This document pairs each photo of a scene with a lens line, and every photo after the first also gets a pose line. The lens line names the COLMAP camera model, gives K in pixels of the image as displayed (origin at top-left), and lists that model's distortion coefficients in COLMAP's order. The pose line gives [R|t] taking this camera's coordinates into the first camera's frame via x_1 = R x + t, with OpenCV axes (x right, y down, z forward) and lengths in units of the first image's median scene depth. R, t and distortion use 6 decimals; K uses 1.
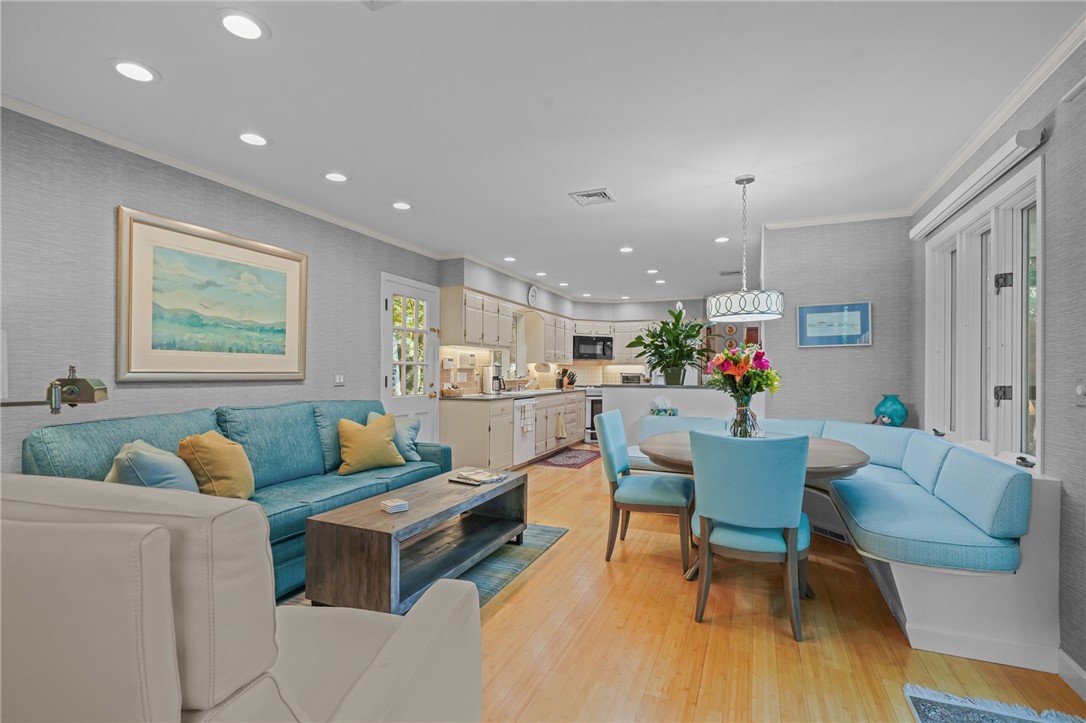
lens RADIAL K [[508.1, 0, 544.2], [0, 508.1, 373.3], [0, 0, 1]] dist [-0.001669, -0.000658]
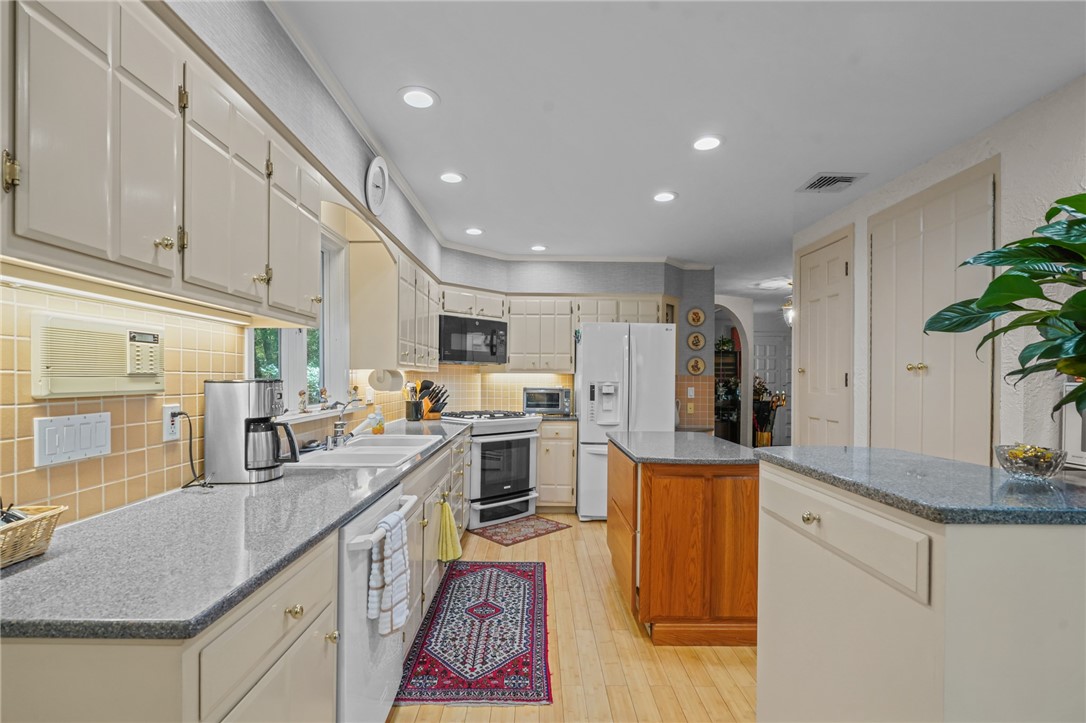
lens RADIAL K [[499.7, 0, 536.8], [0, 499.7, 377.3], [0, 0, 1]] dist [0.000258, -0.000116]
pose [[0.923547, 0.003169, 0.383472, -0.083308], [-0.003361, 0.999994, -0.000169, -0.023053], [-0.383471, -0.001133, 0.923552, 0.960693]]
